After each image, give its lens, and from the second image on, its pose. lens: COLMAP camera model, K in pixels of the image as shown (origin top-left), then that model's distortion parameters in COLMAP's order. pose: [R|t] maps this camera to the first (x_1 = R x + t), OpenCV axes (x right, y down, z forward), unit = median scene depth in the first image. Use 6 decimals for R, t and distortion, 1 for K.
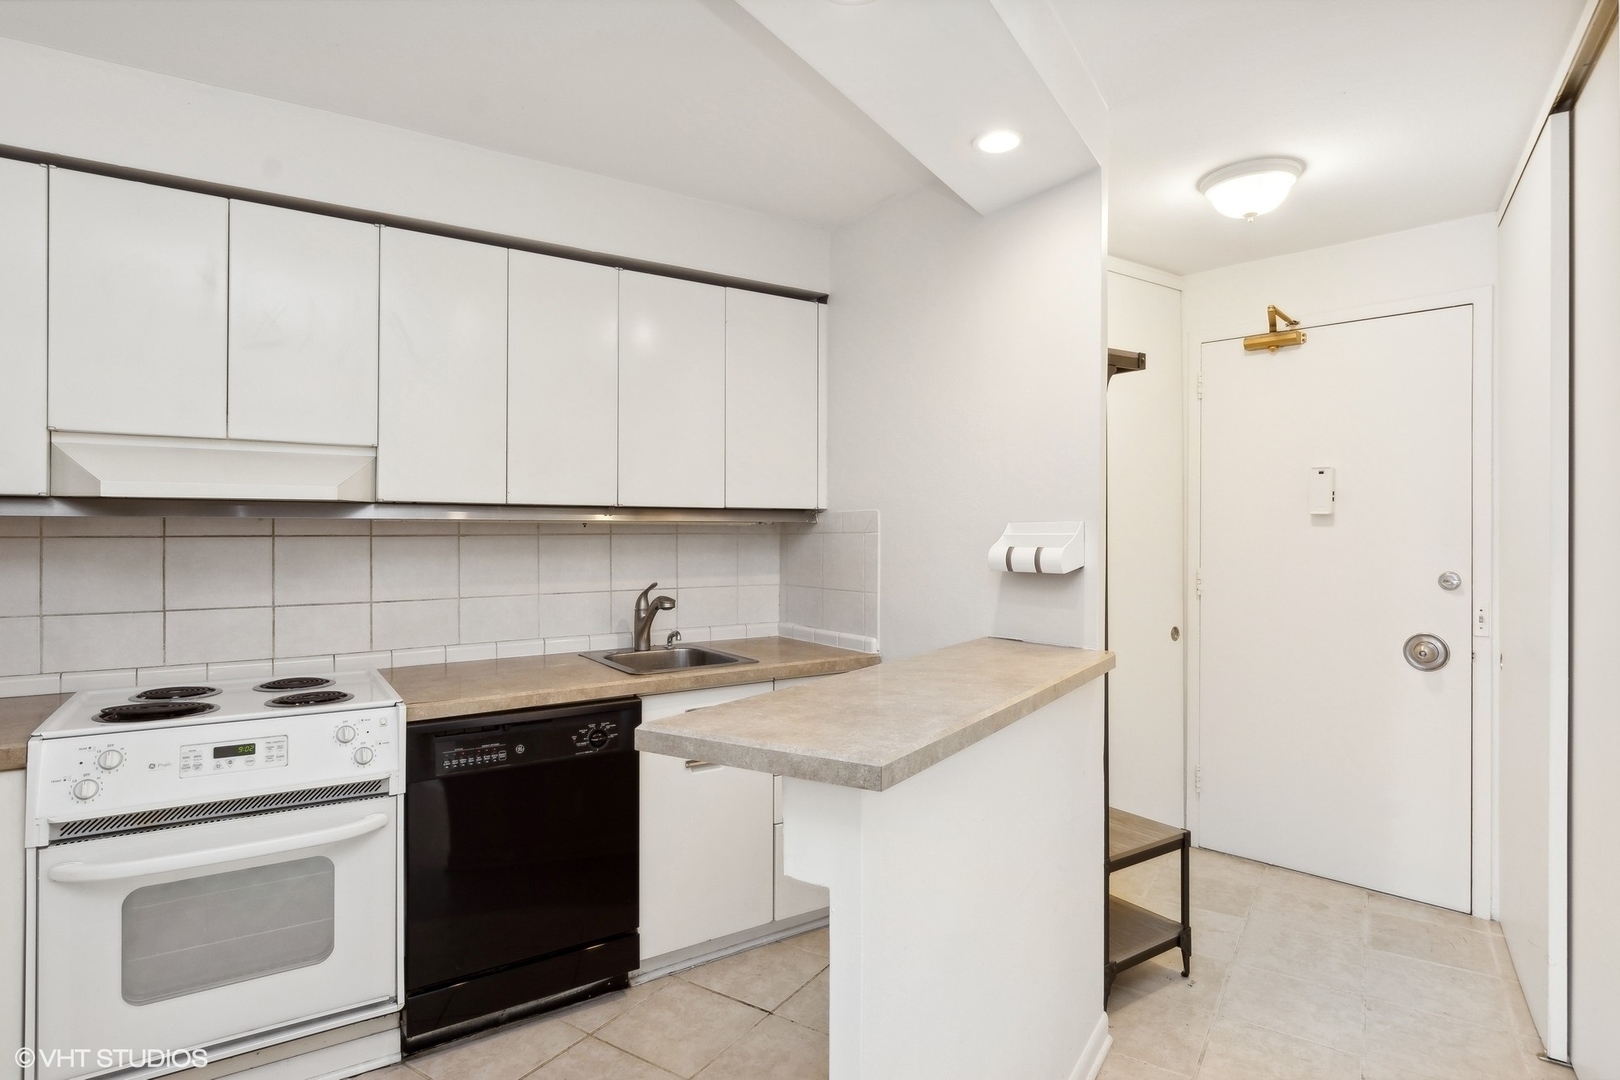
lens RADIAL K [[866.6, 0, 810.0], [0, 866.6, 540.0], [0, 0, 1]] dist [0.003768, 0.000881]
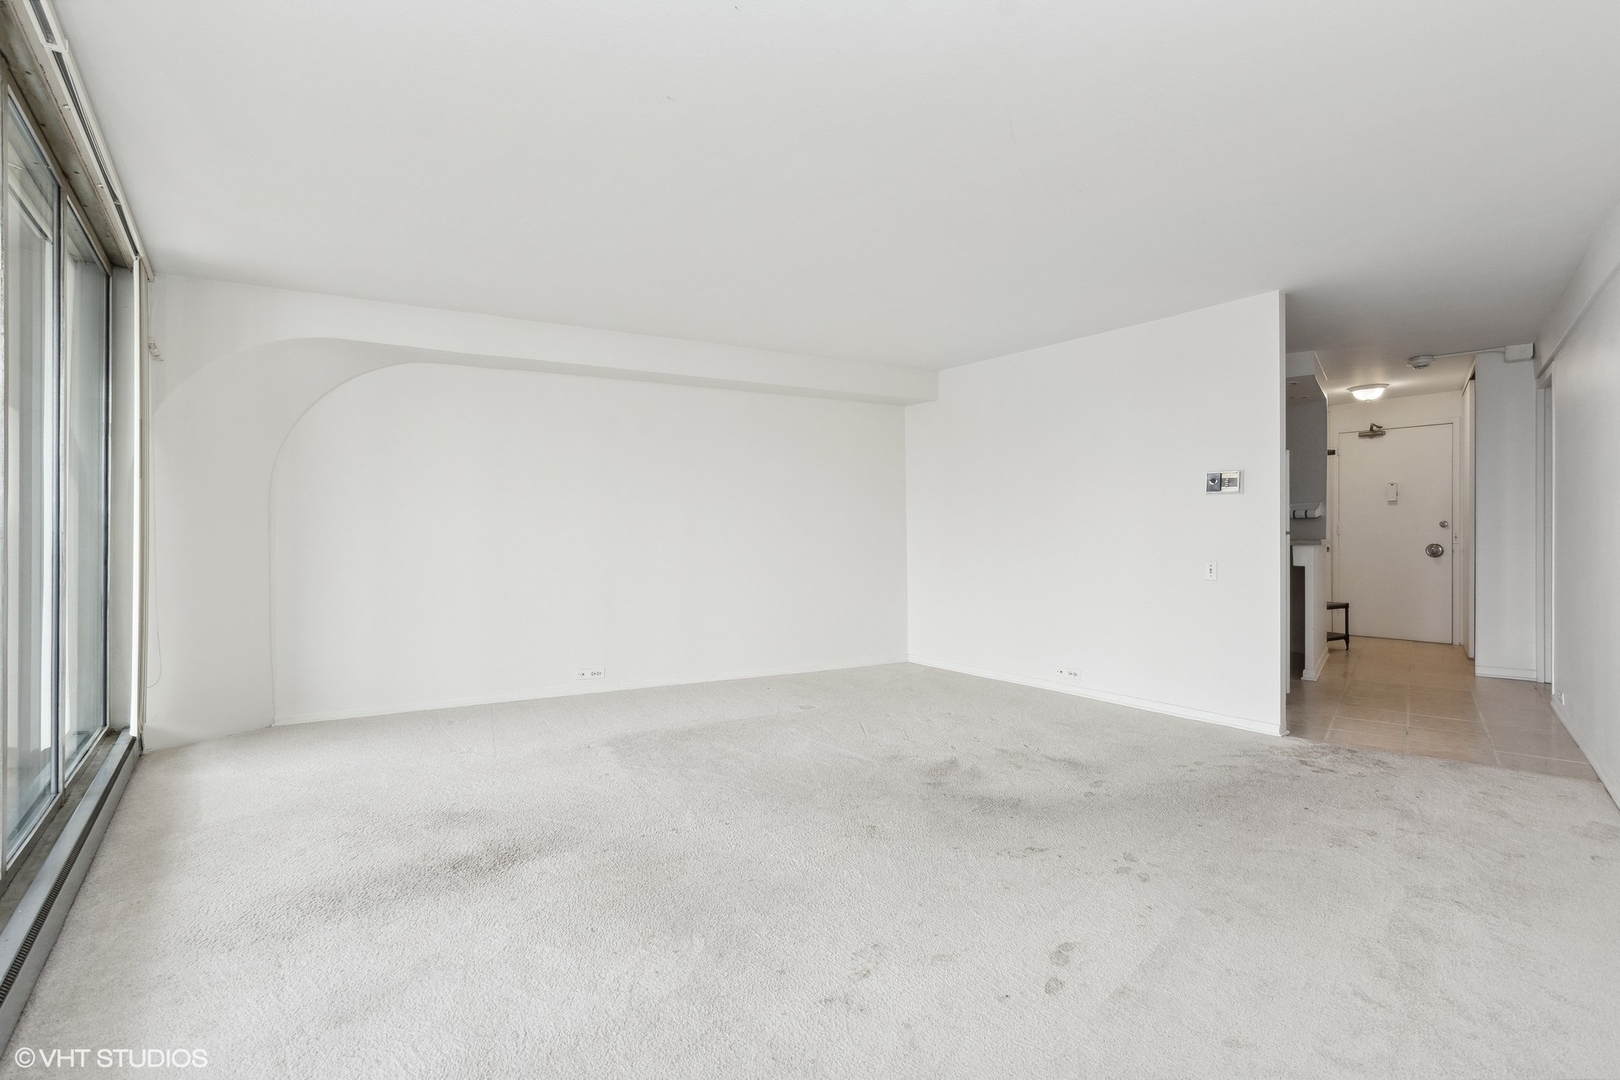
lens RADIAL K [[726.9, 0, 808.9], [0, 726.9, 530.8], [0, 0, 1]] dist [-0.000372, -0.000978]
pose [[0.992239, -0.003065, -0.124305, -0.654176], [0.002766, 0.999993, -0.002577, 0.046184], [0.124312, 0.002213, 0.992241, -1.030370]]
